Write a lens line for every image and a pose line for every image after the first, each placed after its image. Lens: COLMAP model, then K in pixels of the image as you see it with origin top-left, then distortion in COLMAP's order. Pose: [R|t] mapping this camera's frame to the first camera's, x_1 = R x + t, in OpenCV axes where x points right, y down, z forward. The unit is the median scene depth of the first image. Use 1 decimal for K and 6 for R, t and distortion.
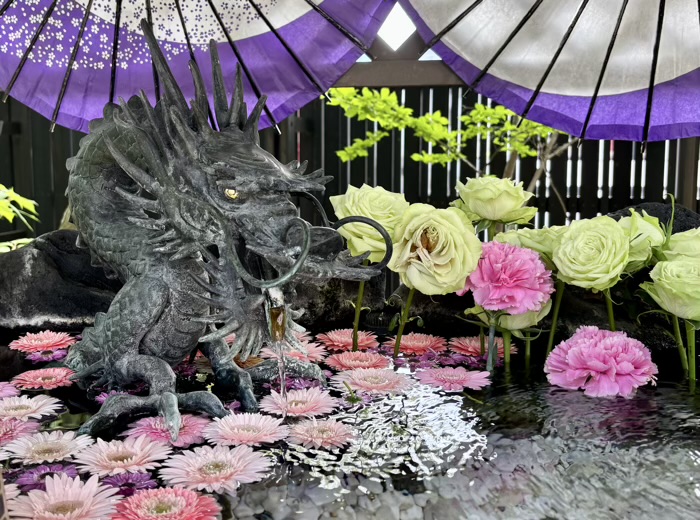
lens RADIAL K [[780.3, 0, 303.6], [0, 780.3, 230.6], [0, 0, 1]] dist [0.135511, -0.479202]
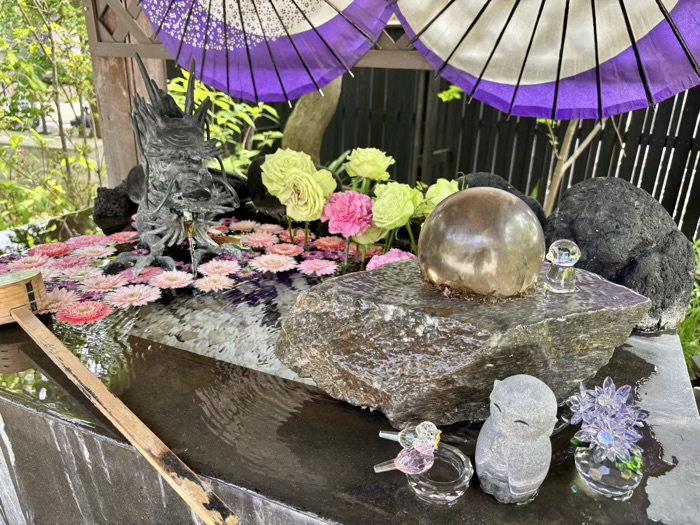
lens RADIAL K [[536.5, 0, 350.0], [0, 536.5, 262.5], [0, 0, 1]] dist [0.008804, 0.000550]
pose [[0.951337, 0.141587, -0.273700, 0.519425], [-0.068424, 0.963080, 0.260375, -0.124556], [0.300461, -0.228977, 0.925901, -0.081566]]
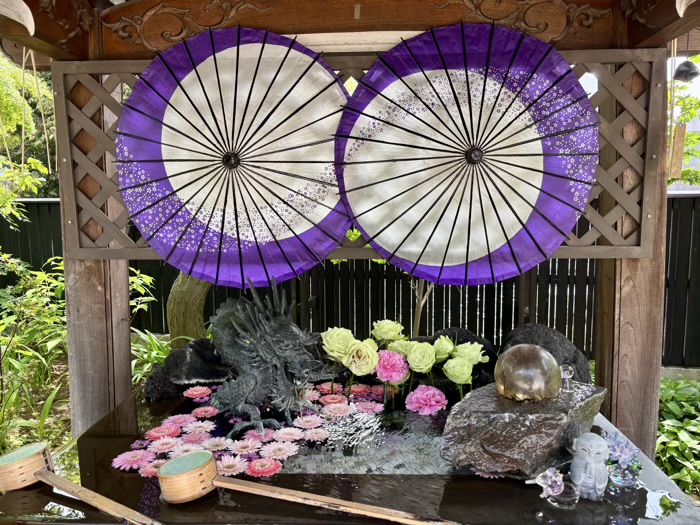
lens RADIAL K [[526.4, 0, 350.0], [0, 526.4, 262.5], [0, 0, 1]] dist [0.099543, -0.261669]
pose [[0.997671, -0.010456, 0.067398, 0.015435], [0.010365, 0.999945, 0.001696, -0.246841], [-0.067412, -0.000994, 0.997725, -0.610416]]
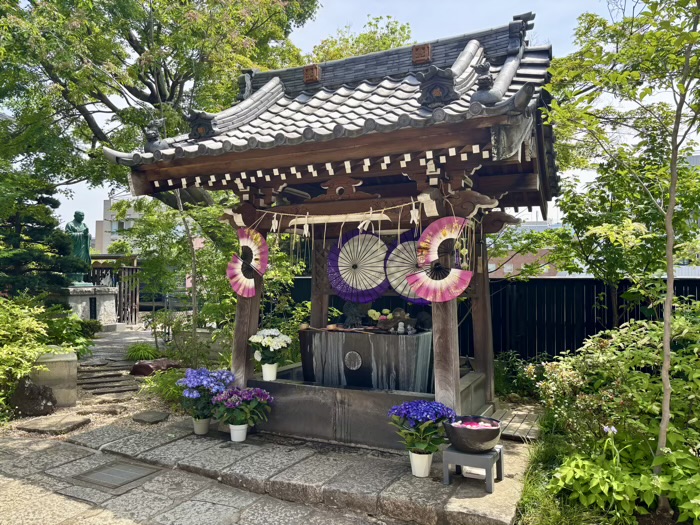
lens RADIAL K [[525.4, 0, 350.0], [0, 525.4, 262.5], [0, 0, 1]] dist [0.009573, 0.000698]
pose [[0.947483, -0.000405, -0.319807, 1.803267], [-0.045937, 0.989457, -0.137348, 0.262942], [0.316490, 0.144826, 0.937475, -5.018381]]
